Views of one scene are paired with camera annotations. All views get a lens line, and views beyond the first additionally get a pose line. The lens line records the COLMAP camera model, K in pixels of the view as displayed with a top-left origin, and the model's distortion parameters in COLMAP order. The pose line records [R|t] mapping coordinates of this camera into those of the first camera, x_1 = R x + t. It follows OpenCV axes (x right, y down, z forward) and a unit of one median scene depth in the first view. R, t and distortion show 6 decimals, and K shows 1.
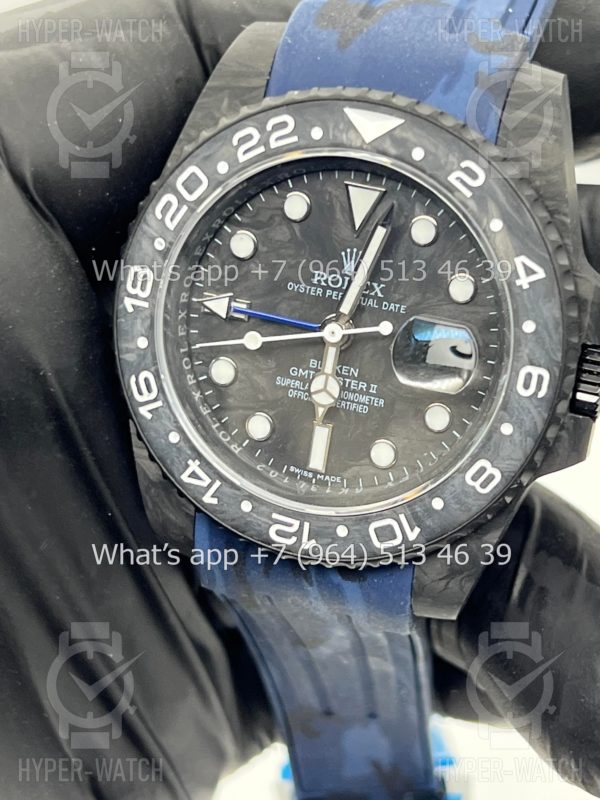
lens RADIAL K [[1846.7, 0, 298.2], [0, 1846.7, 404.3], [0, 0, 1]] dist [0.275169, 0.000000]
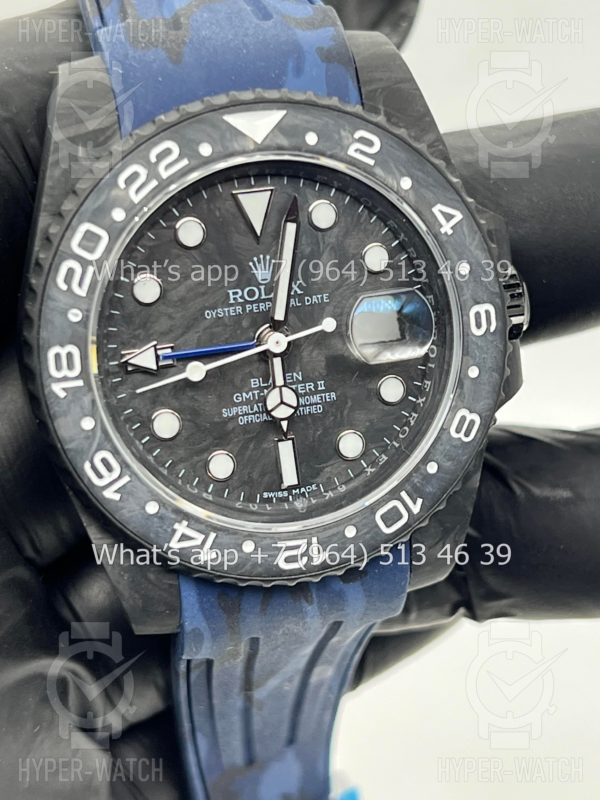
lens RADIAL K [[1846.7, 0, 302.4], [0, 1846.7, 400.1], [0, 0, 1]] dist [0.275169, 0.000000]
pose [[0.836454, -0.335920, 0.433015, -0.395242], [0.348714, 0.935767, 0.052329, -0.056009], [-0.422780, 0.107228, 0.899866, 0.126269]]
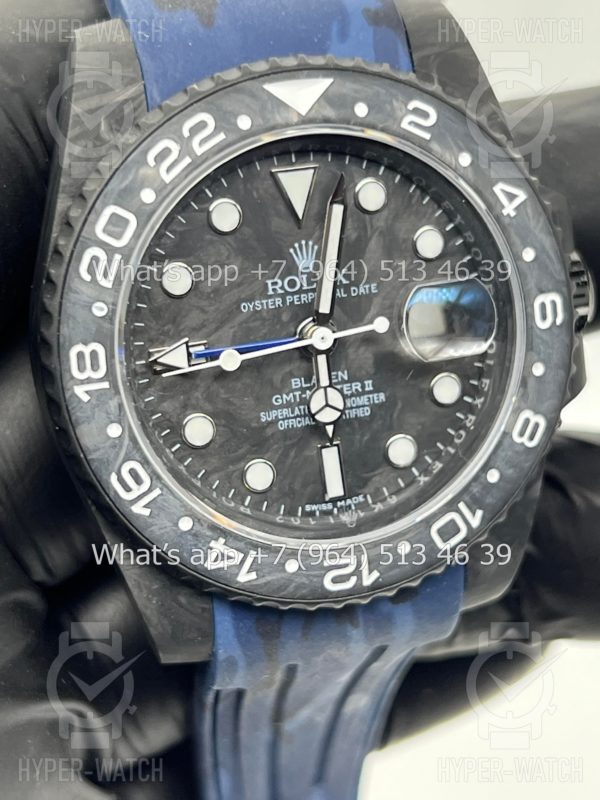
lens RADIAL K [[1846.7, 0, 297.3], [0, 1846.7, 400.0], [0, 0, 1]] dist [0.275169, 0.000000]
pose [[0.819918, -0.343261, 0.458156, -0.394490], [0.354234, 0.932895, 0.065009, -0.071521], [-0.449726, 0.108992, 0.886491, 0.237245]]
